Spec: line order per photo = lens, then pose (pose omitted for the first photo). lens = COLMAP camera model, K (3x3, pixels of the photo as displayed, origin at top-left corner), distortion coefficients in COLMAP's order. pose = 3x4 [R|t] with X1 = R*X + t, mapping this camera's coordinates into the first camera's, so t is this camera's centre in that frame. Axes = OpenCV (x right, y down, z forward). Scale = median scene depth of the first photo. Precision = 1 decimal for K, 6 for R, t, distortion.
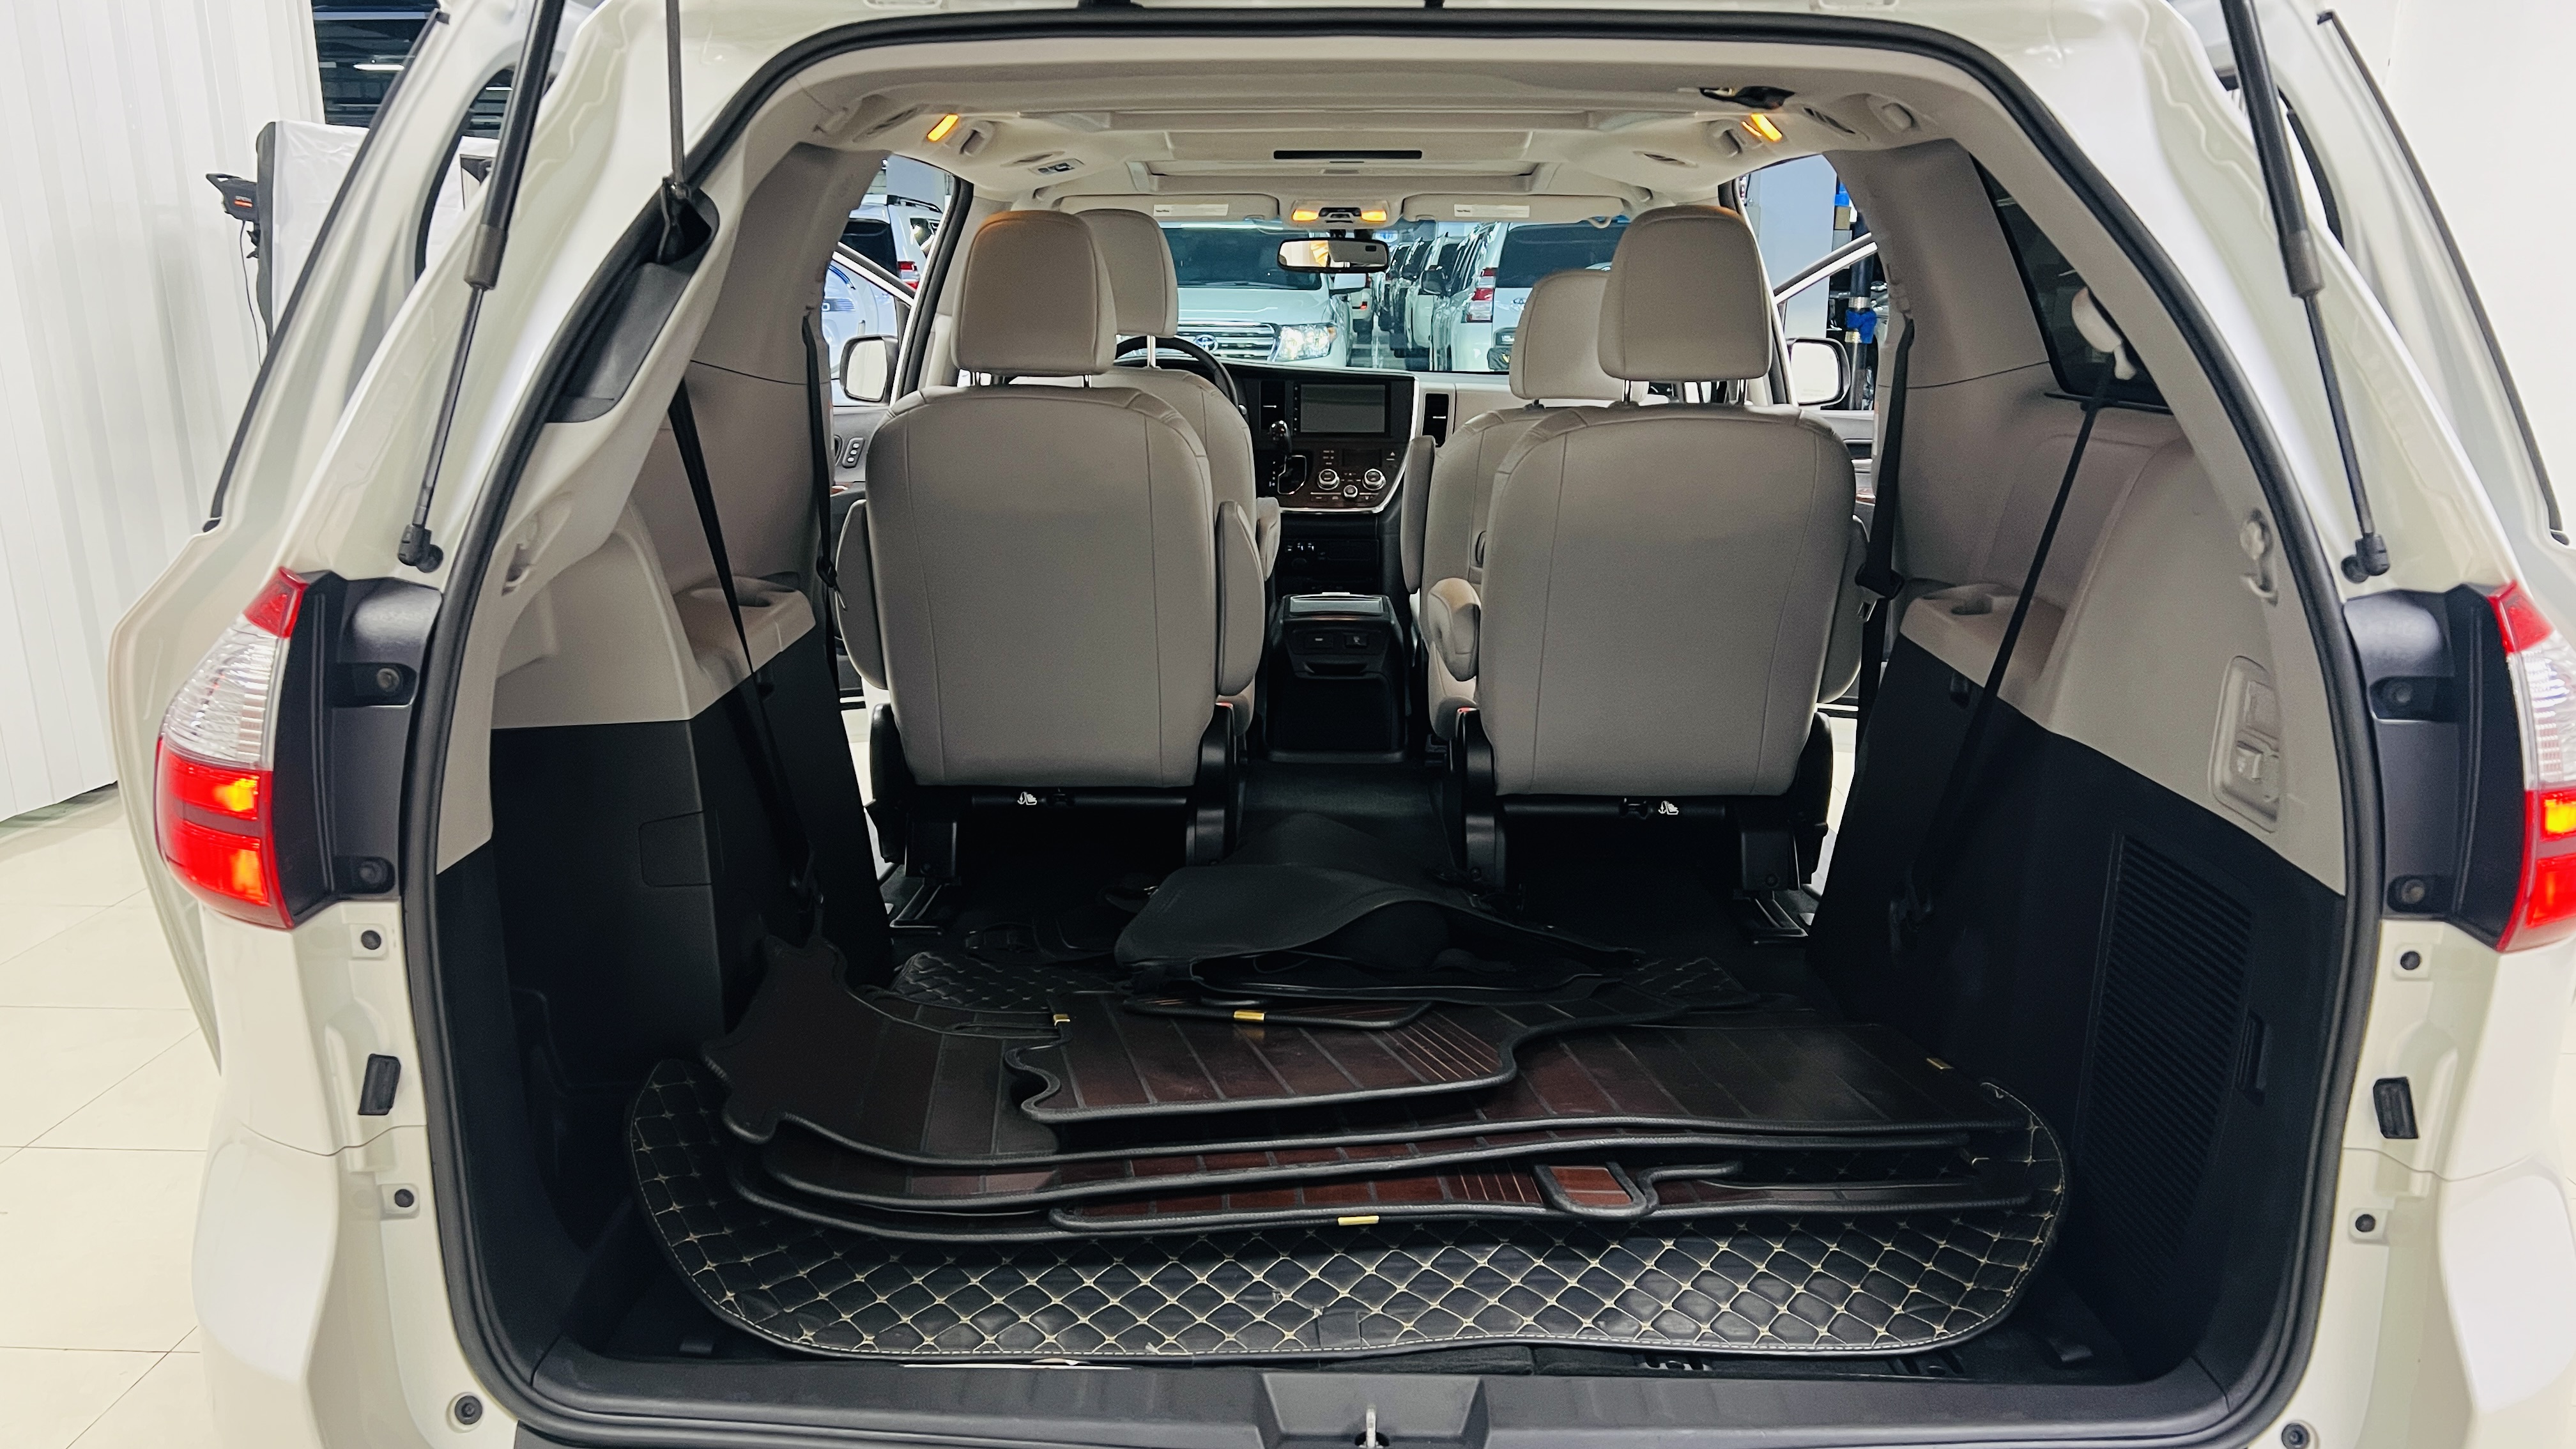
lens RADIAL K [[1958.2, 0, 1331.9], [0, 1958.2, 711.0], [0, 0, 1]] dist [0.136501, -0.182167]
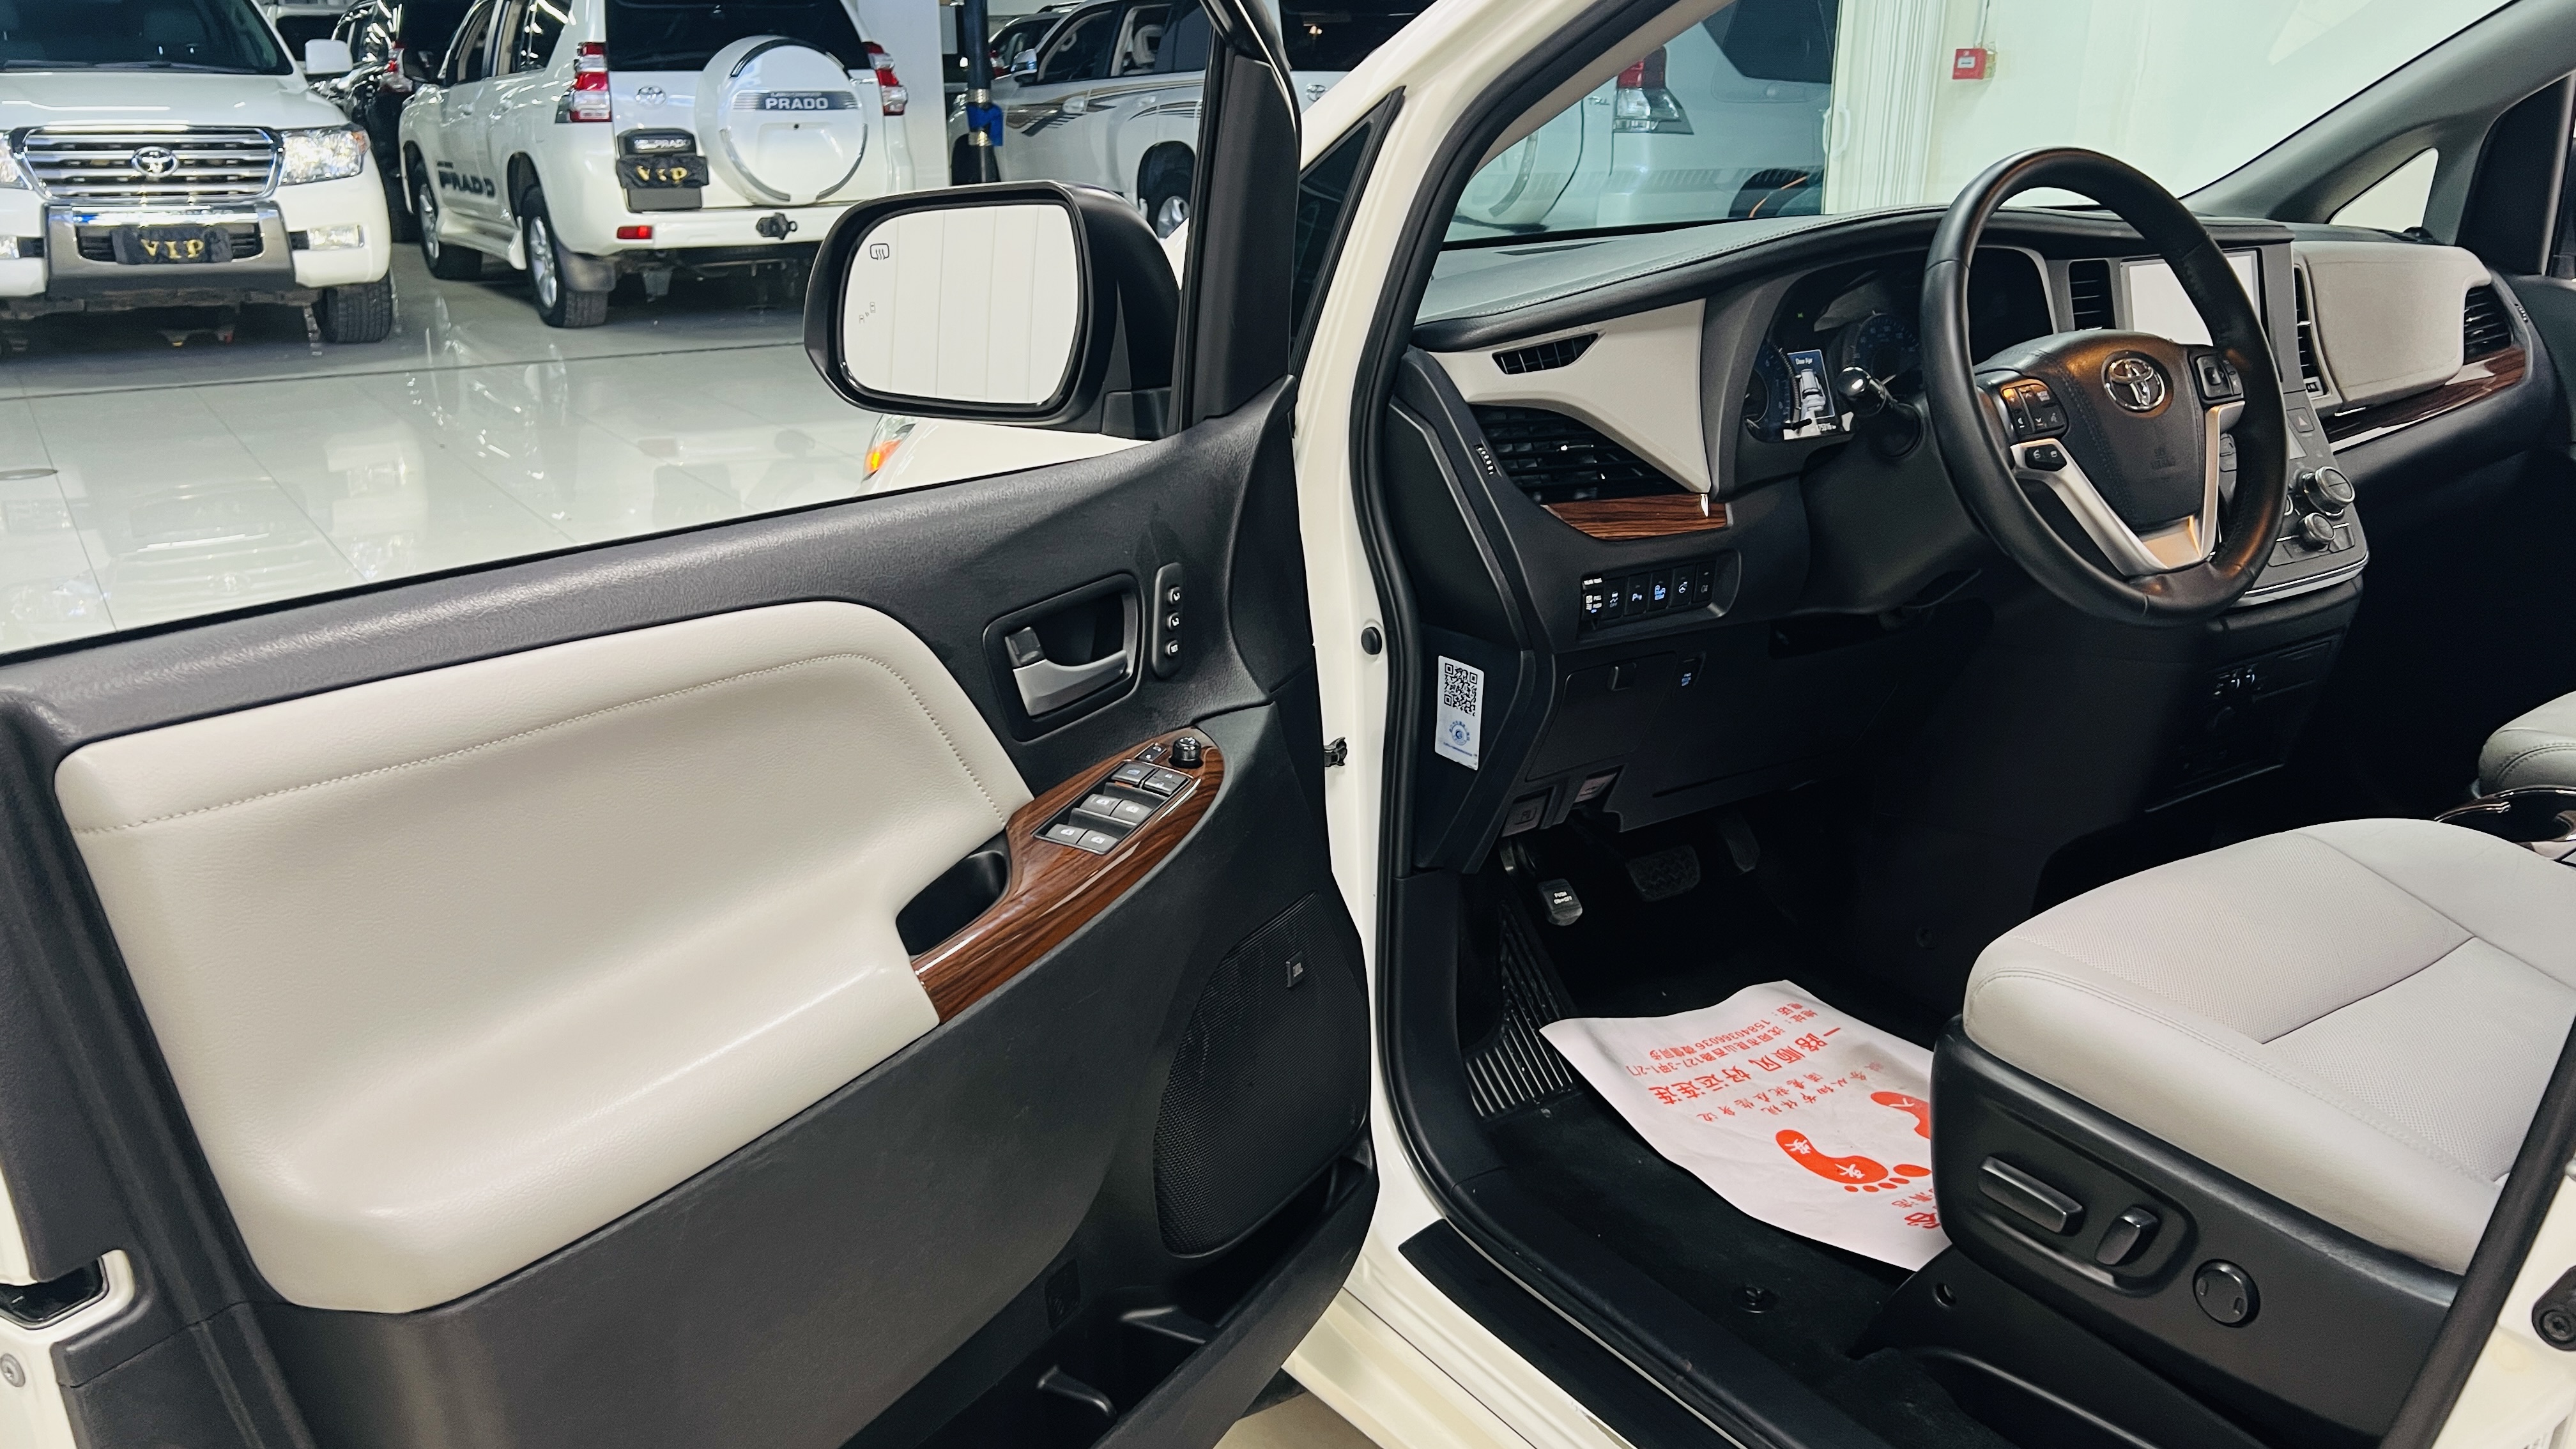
lens RADIAL K [[1936.7, 0, 1288.0], [0, 1936.7, 724.5], [0, 0, 1]] dist [0.067664, -0.088893]
pose [[0.819953, -0.187066, 0.541002, -0.134414], [0.129064, 0.981176, 0.143655, -0.053504], [-0.557691, -0.047966, 0.828662, 0.266232]]
